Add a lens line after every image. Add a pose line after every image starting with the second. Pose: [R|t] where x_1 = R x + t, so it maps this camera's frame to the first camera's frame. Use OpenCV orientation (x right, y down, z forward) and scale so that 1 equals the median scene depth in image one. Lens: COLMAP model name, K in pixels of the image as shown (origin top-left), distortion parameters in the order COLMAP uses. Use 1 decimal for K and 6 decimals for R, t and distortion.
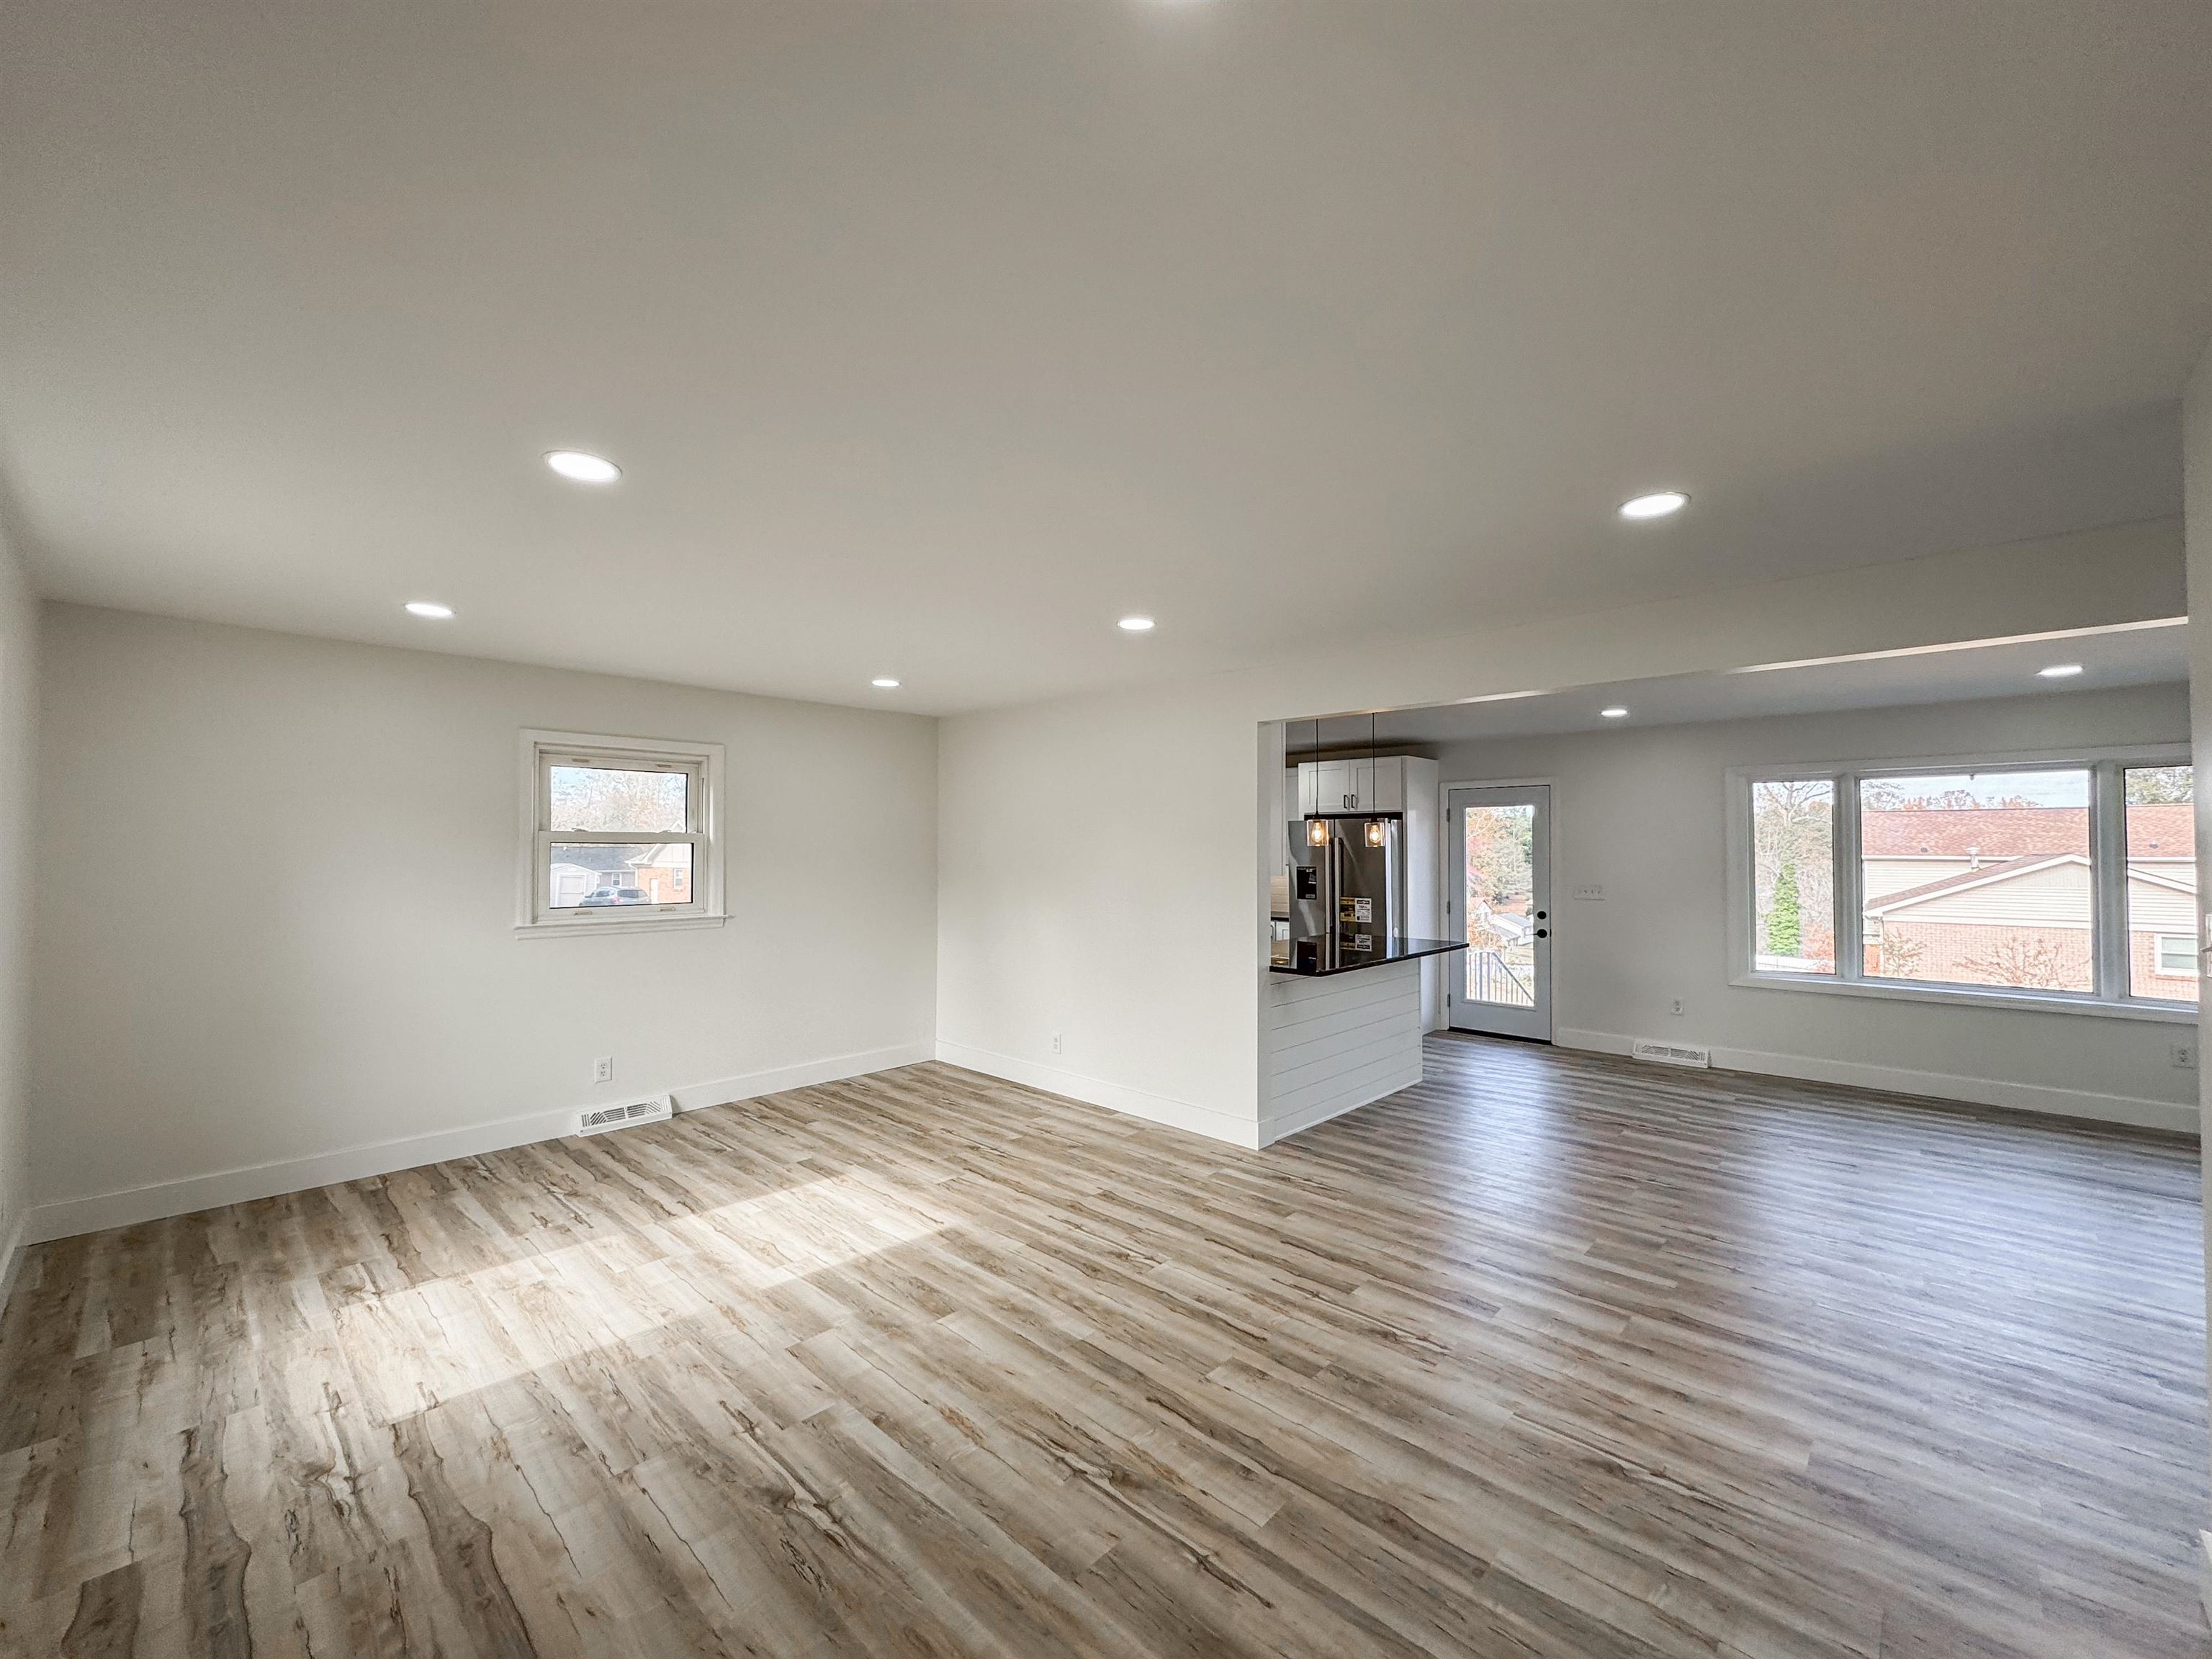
lens RADIAL K [[900.7, 0, 1106.0], [0, 900.7, 829.5], [0, 0, 1]] dist [-0.000442, 0.000224]
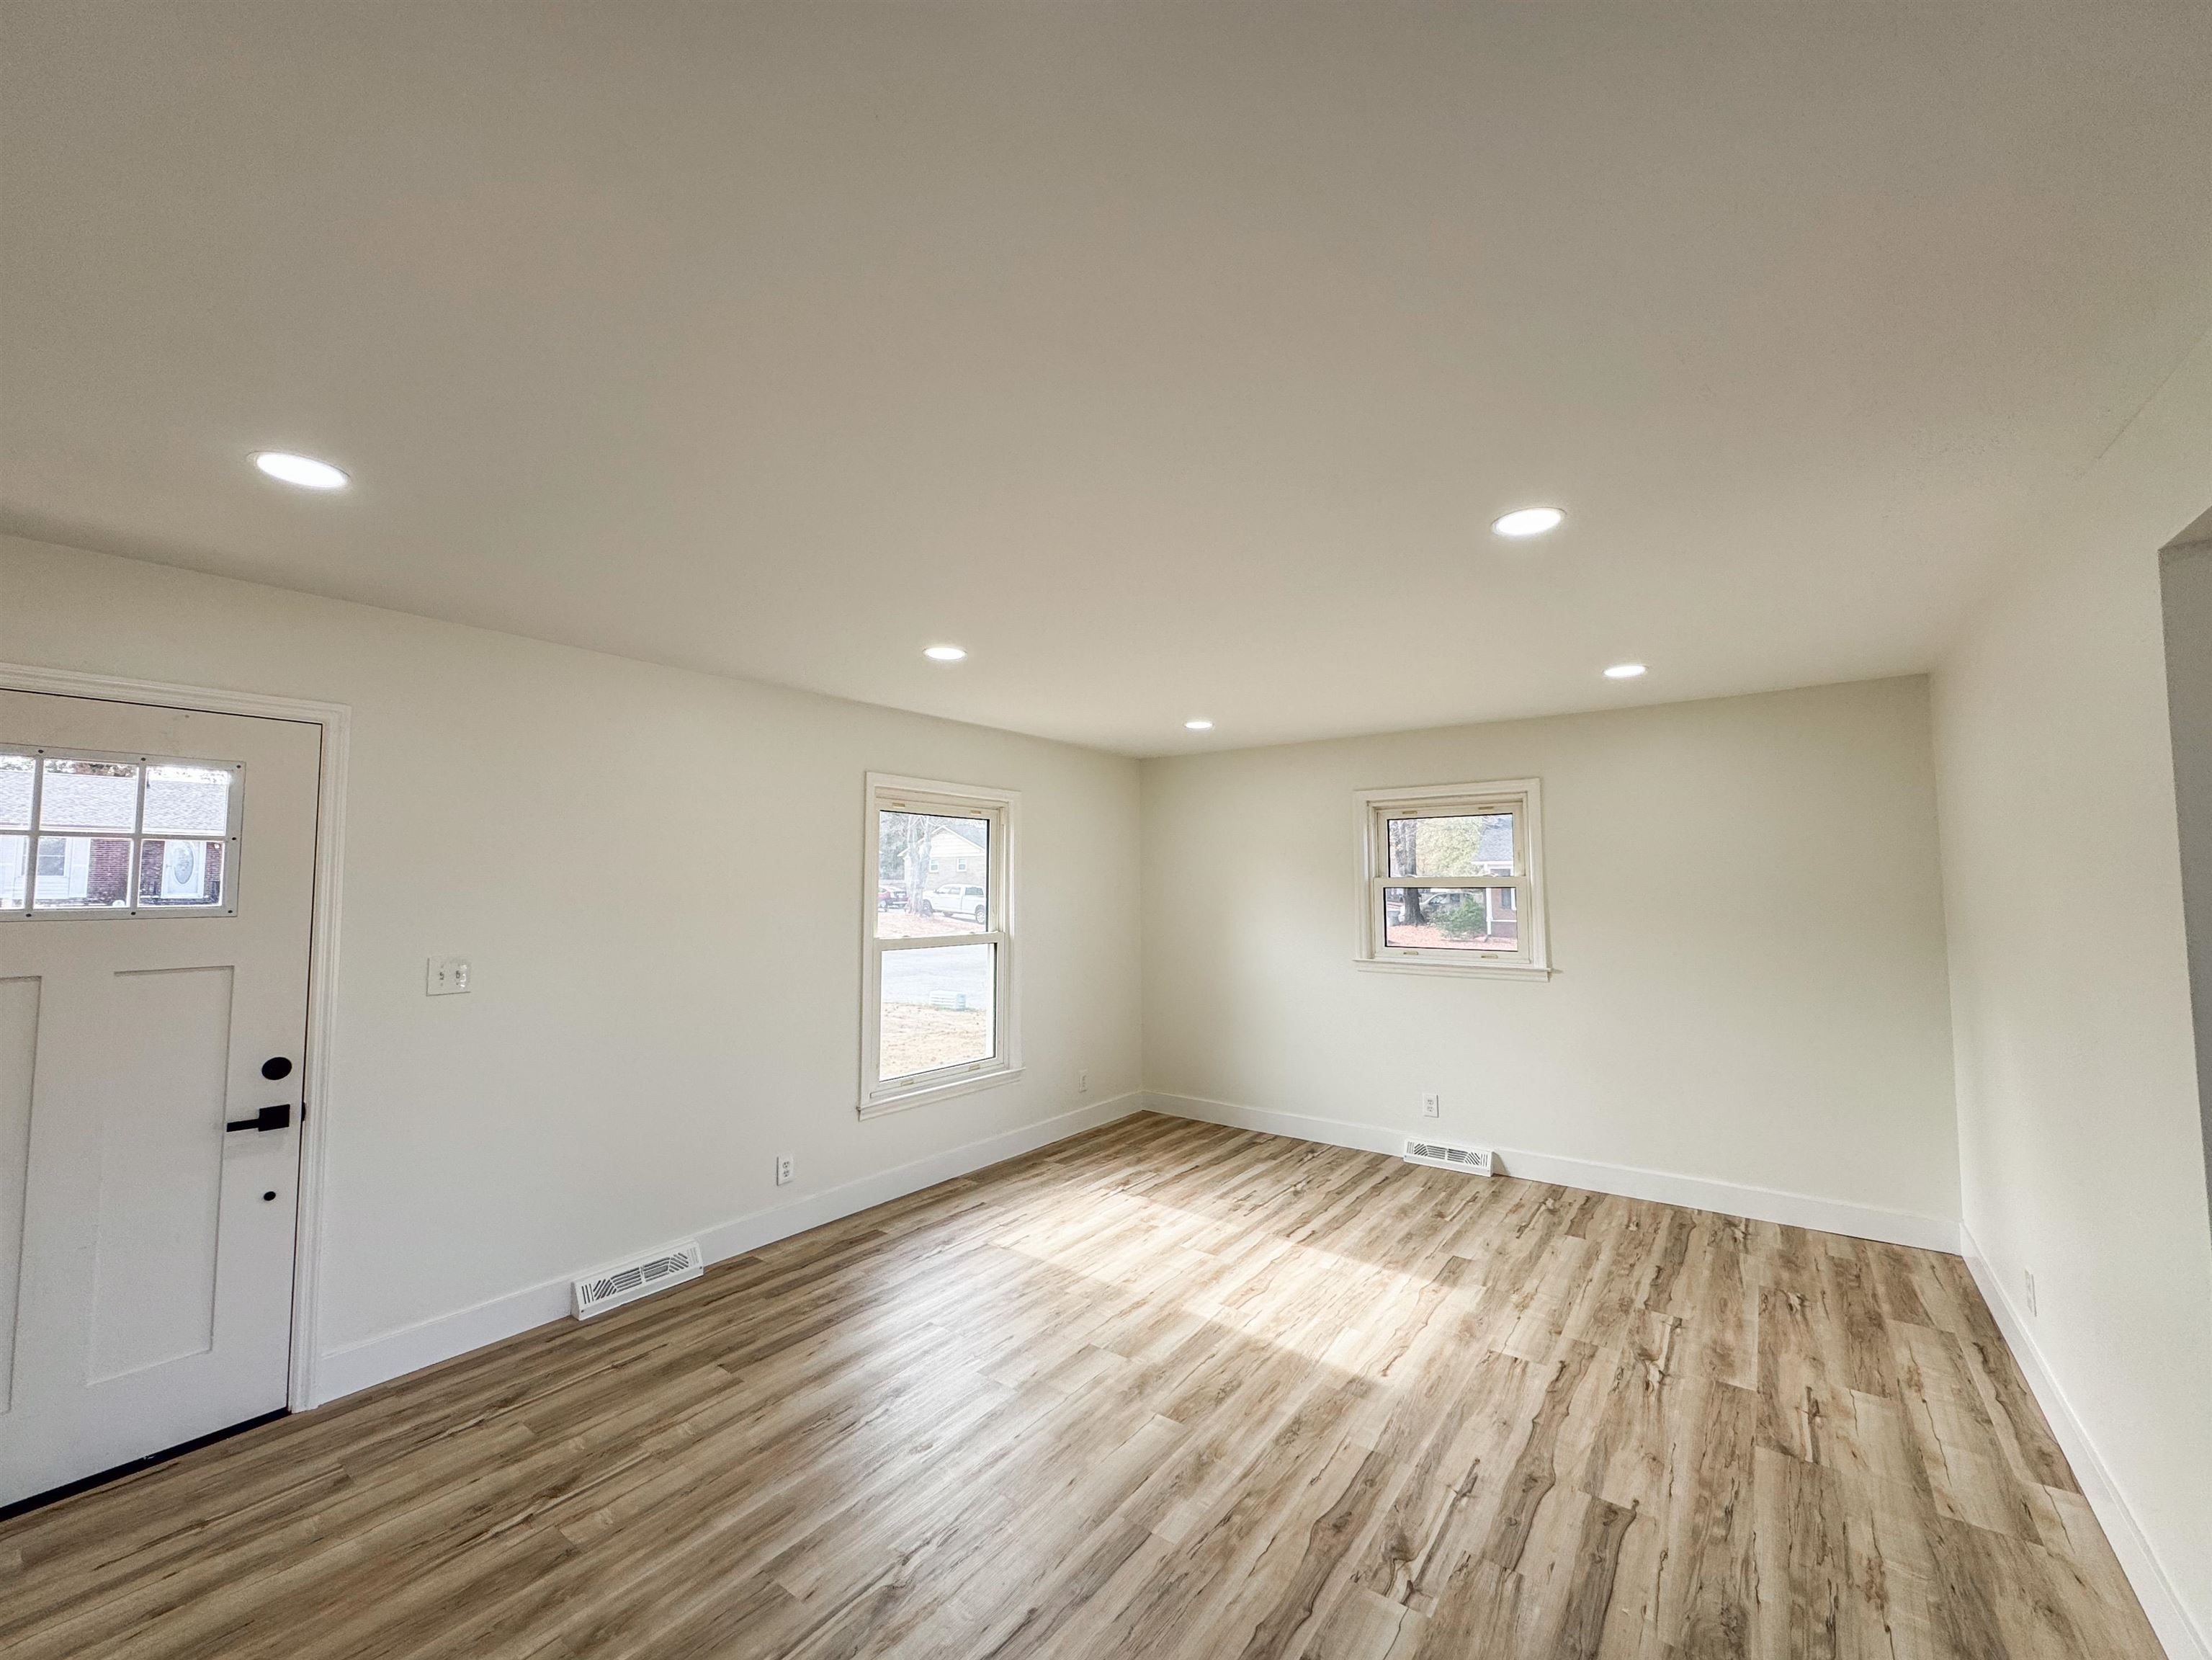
lens RADIAL K [[900.8, 0, 1106.0], [0, 900.8, 830.0], [0, 0, 1]] dist [-0.000442, 0.000224]
pose [[0.104413, -0.064897, -0.992414, 0.532370], [0.026685, 0.997692, -0.062435, 0.004527], [0.994176, -0.019964, 0.105904, 0.605191]]
